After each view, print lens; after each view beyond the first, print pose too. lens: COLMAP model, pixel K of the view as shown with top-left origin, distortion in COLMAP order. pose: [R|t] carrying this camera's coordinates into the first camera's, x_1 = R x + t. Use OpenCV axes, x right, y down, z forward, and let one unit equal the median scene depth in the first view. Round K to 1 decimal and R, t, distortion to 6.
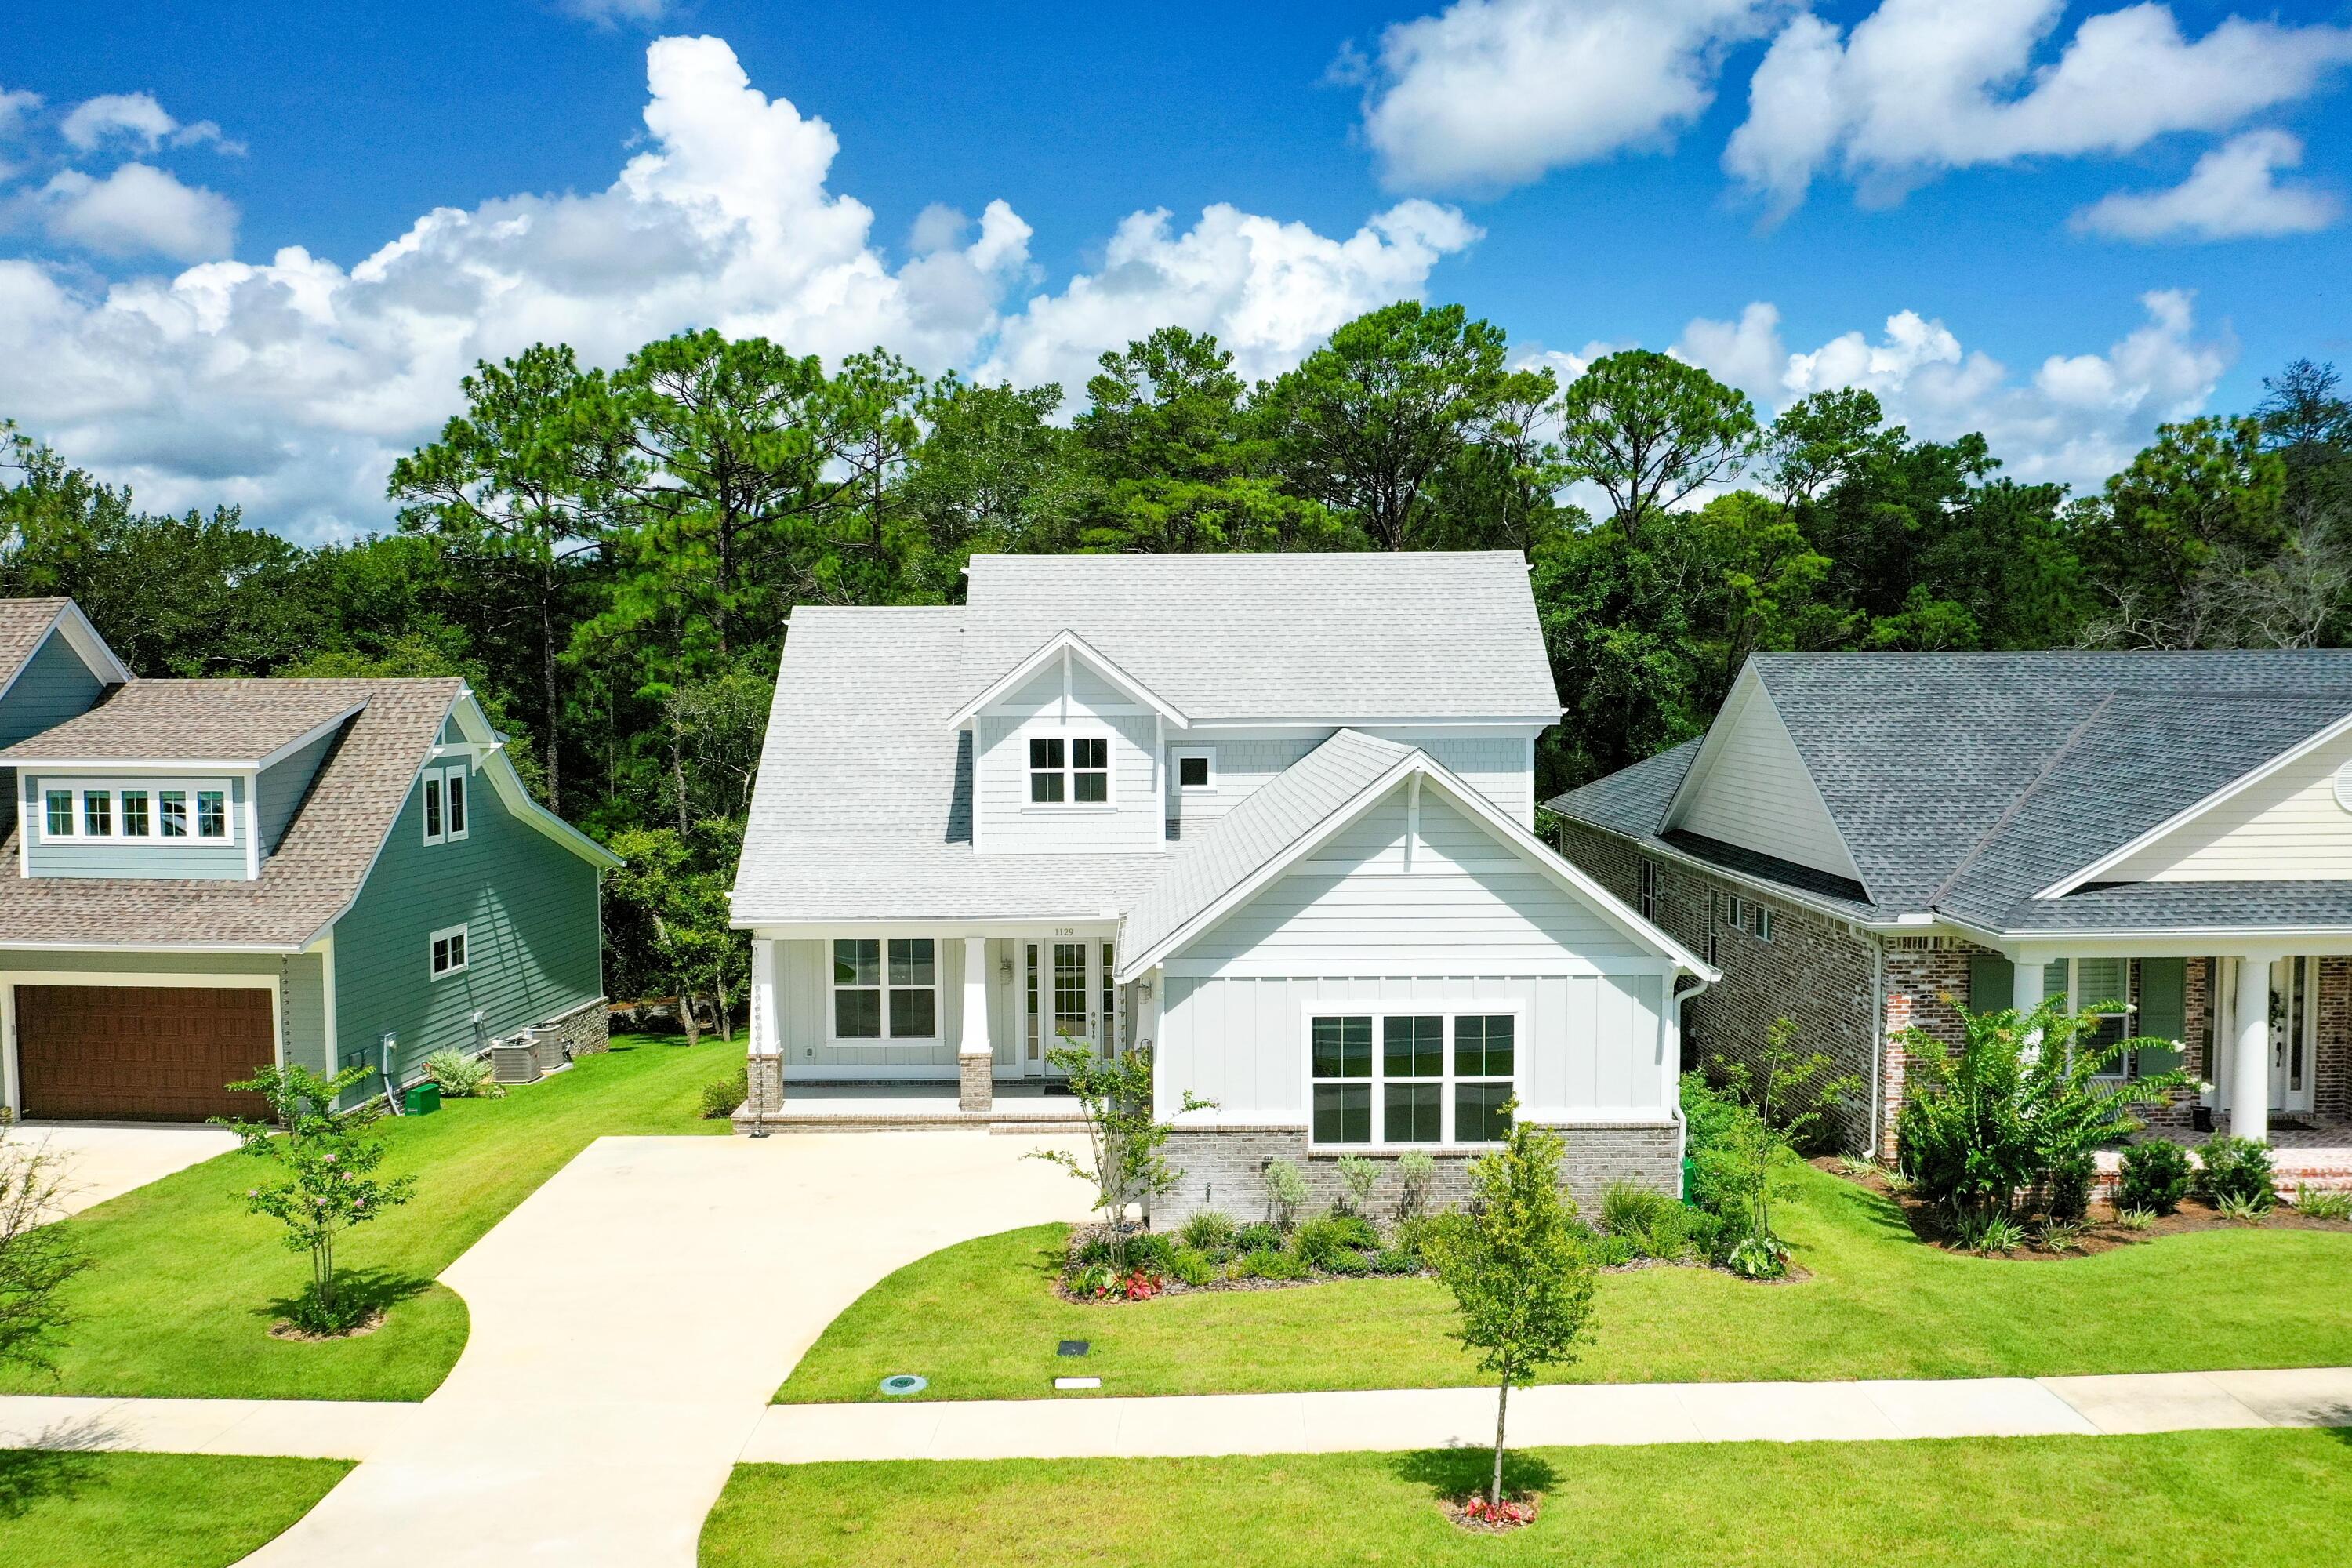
lens RADIAL K [[1952.1, 0, 1166.9], [0, 1952.1, 792.1], [0, 0, 1]] dist [-0.004977, -0.002926]
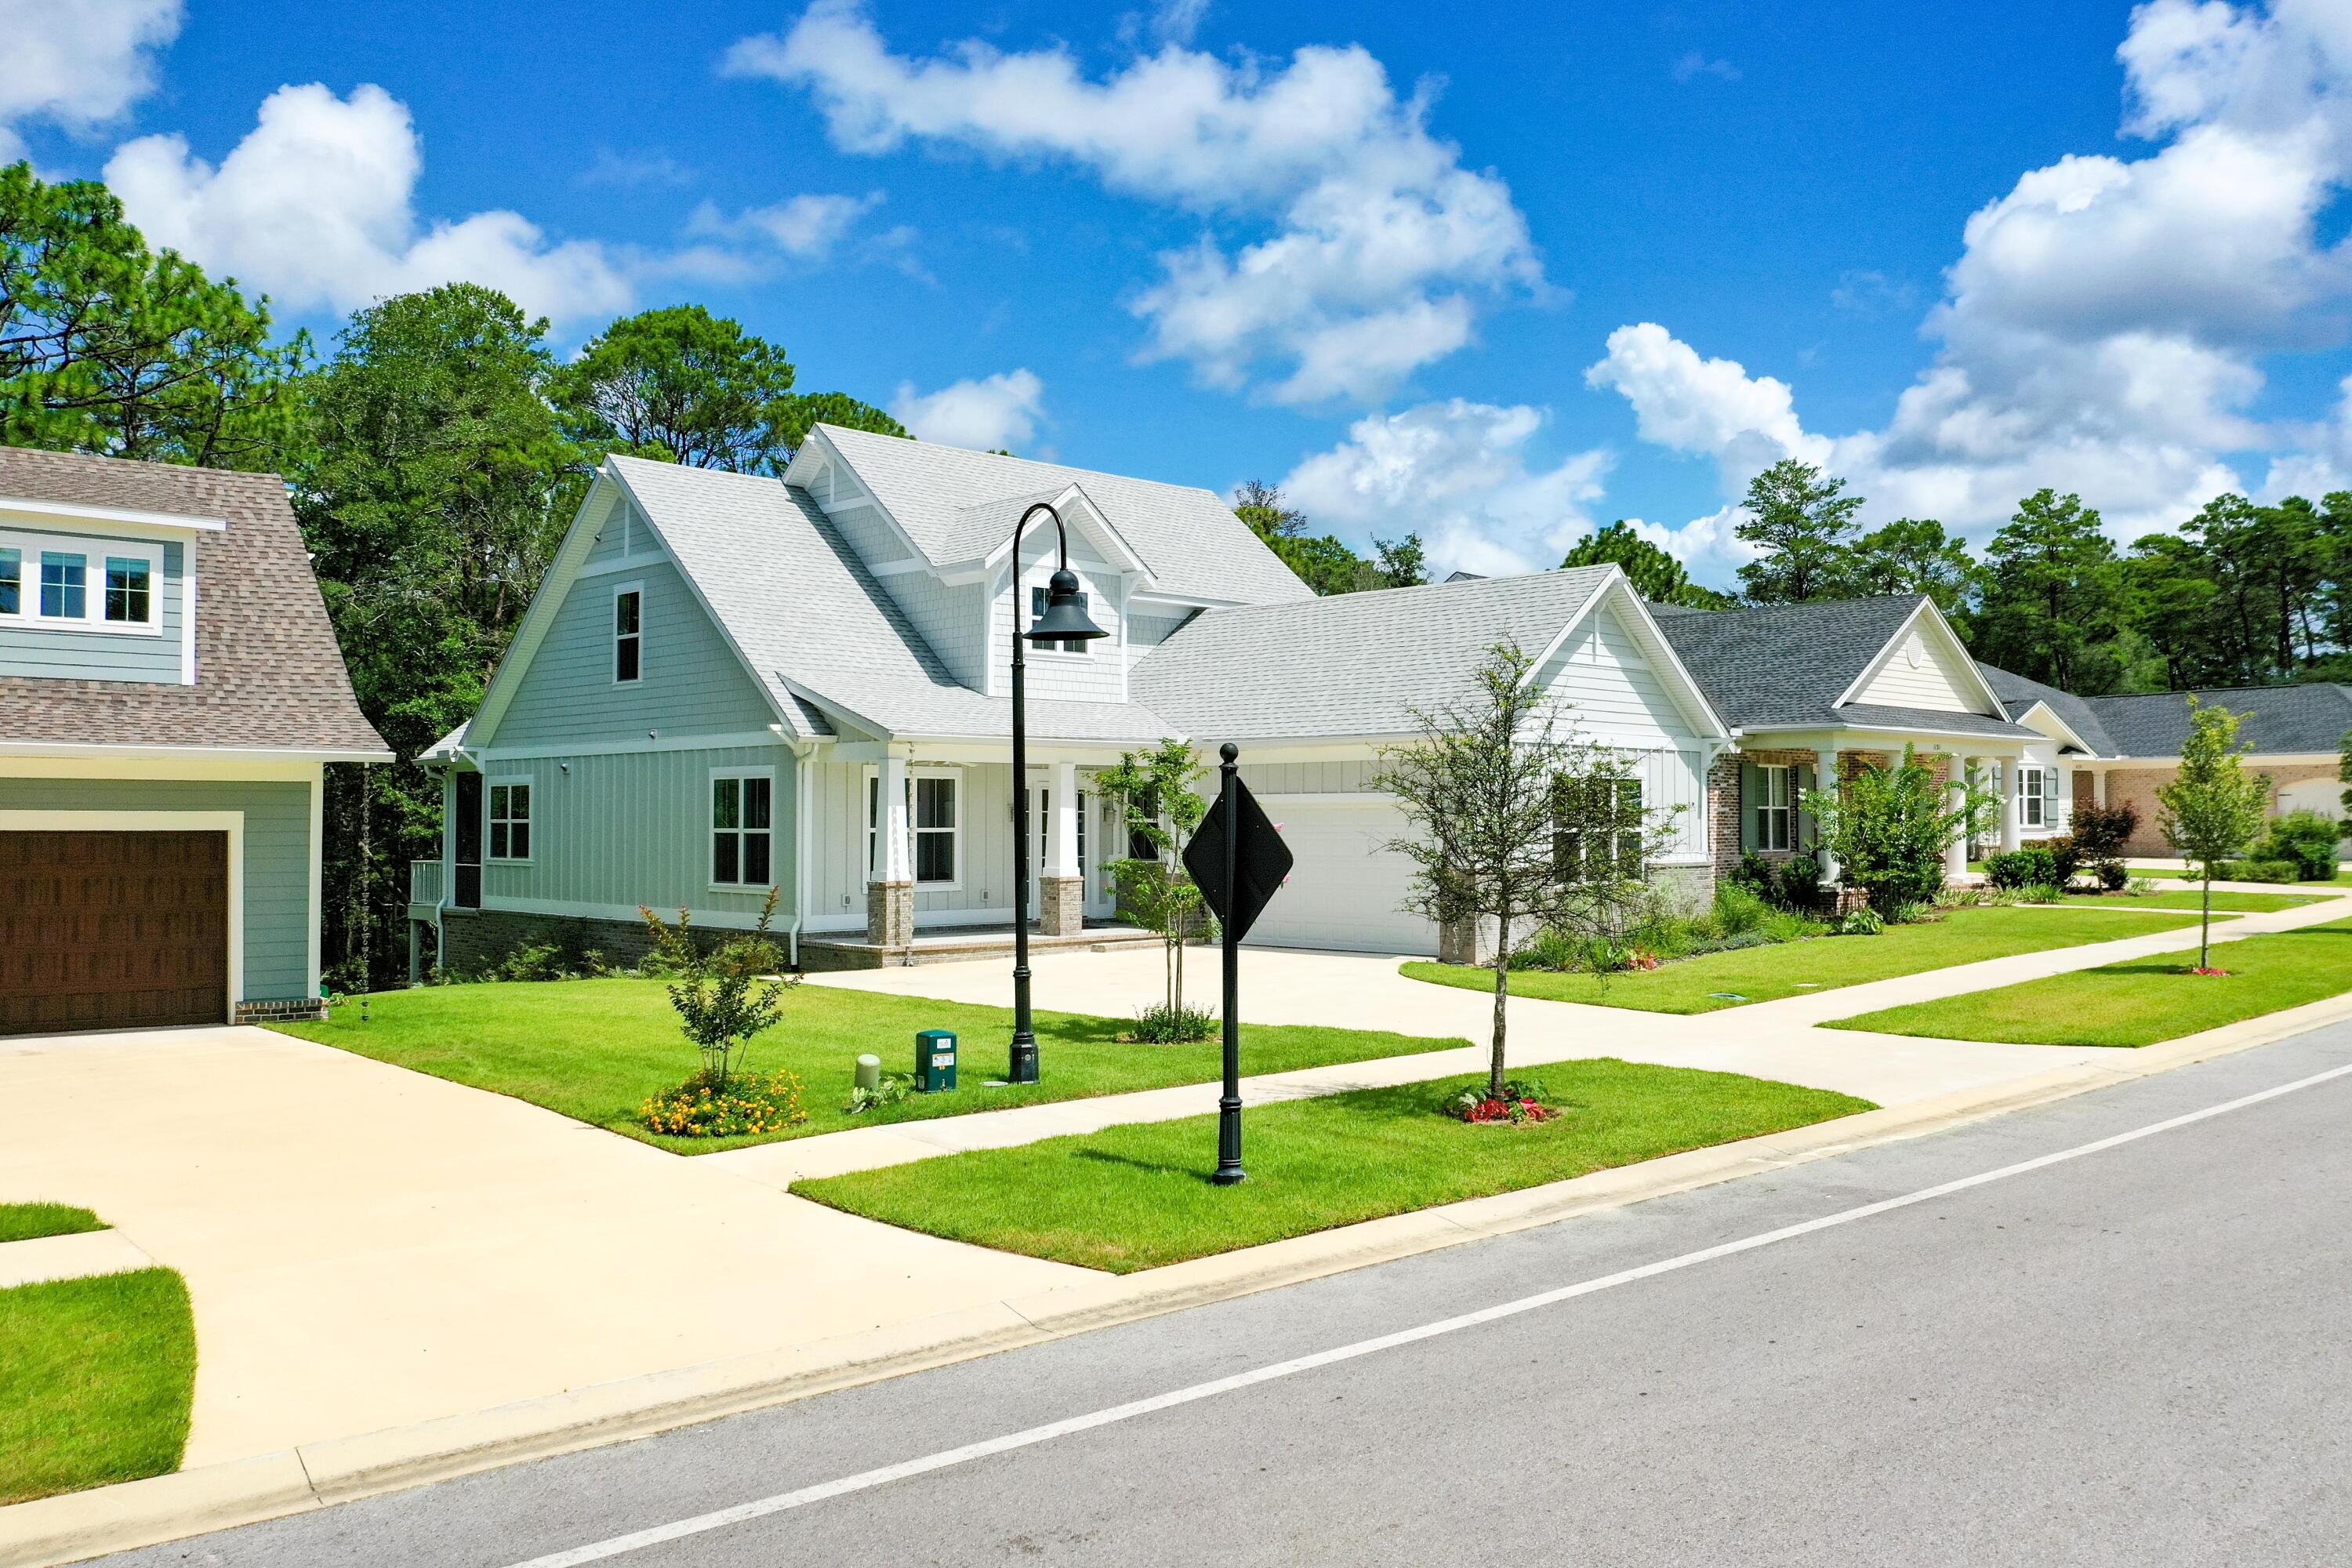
lens RADIAL K [[1856.8, 0, 1163.7], [0, 1856.8, 742.0], [0, 0, 1]] dist [-0.002249, 0.001483]
pose [[0.722022, 0.033770, 0.691045, -0.734009], [0.038541, 0.995294, -0.088907, 0.152177], [-0.690795, 0.090826, 0.717323, 0.271841]]
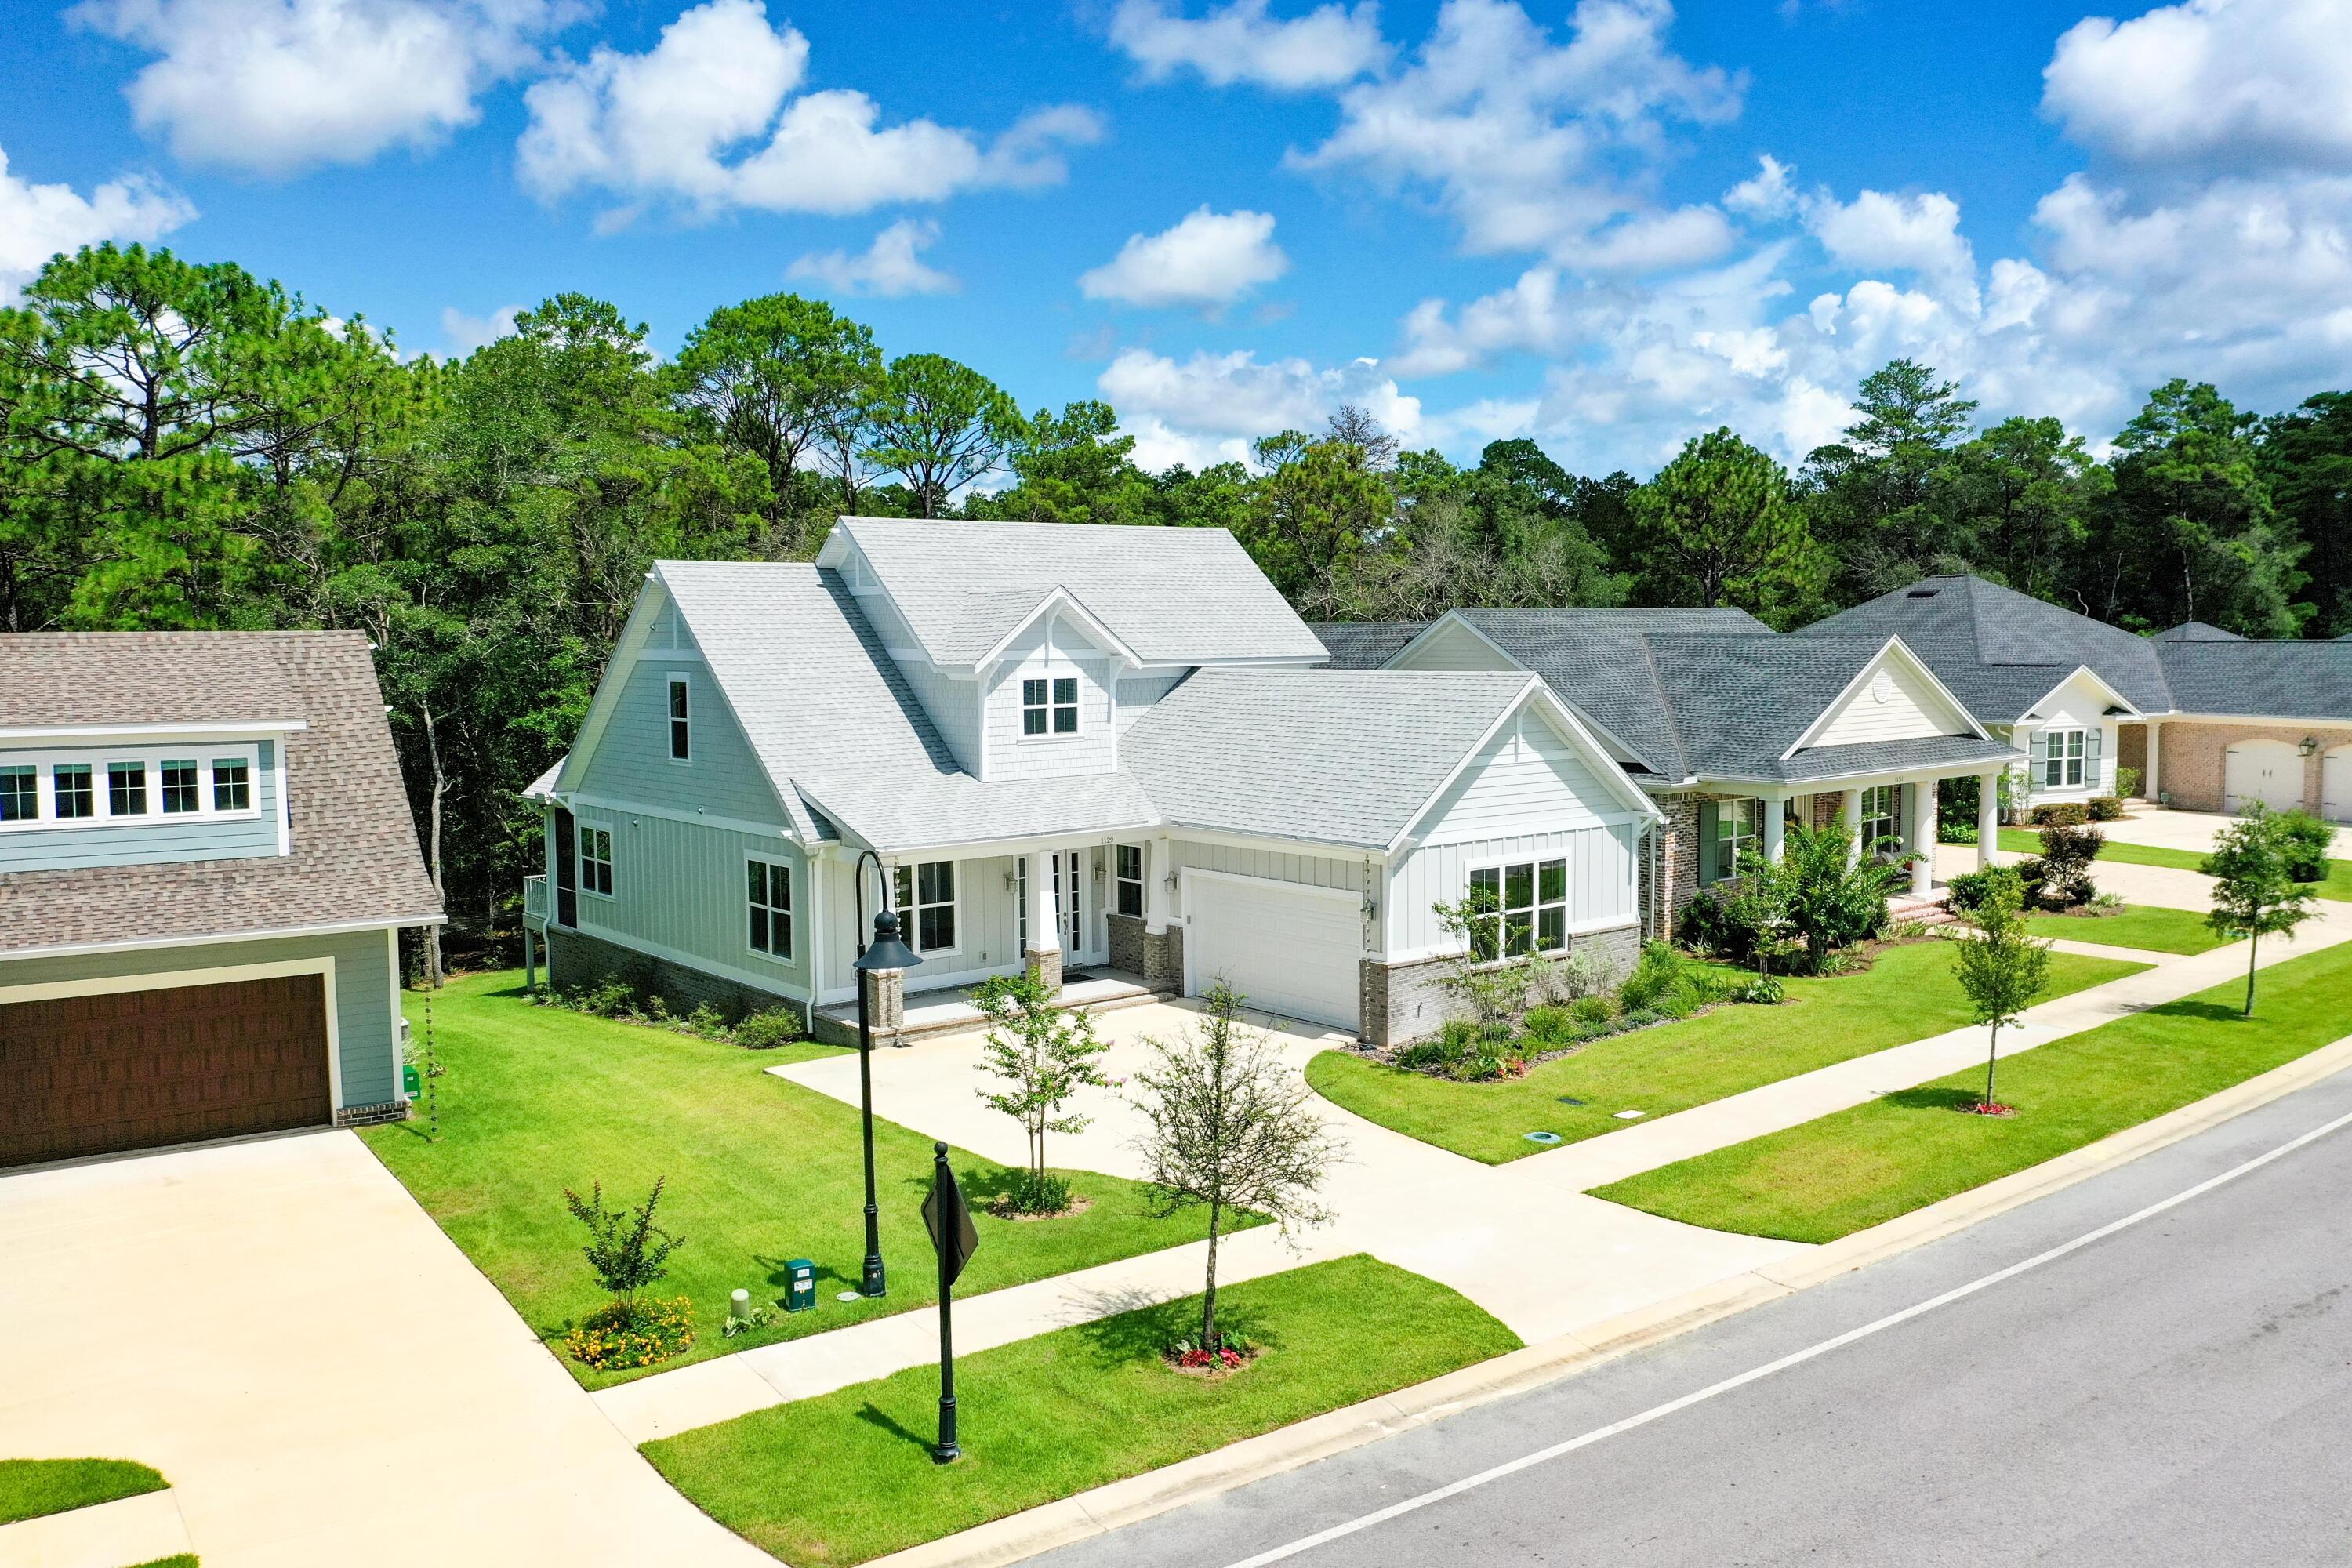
lens RADIAL K [[1856.8, 0, 1163.7], [0, 1856.8, 742.0], [0, 0, 1]] dist [-0.002249, 0.001483]
pose [[0.786575, -0.040043, 0.616195, -0.723023], [0.043410, 0.999012, 0.009507, 0.002798], [-0.615967, 0.019271, 0.787536, 0.088802]]
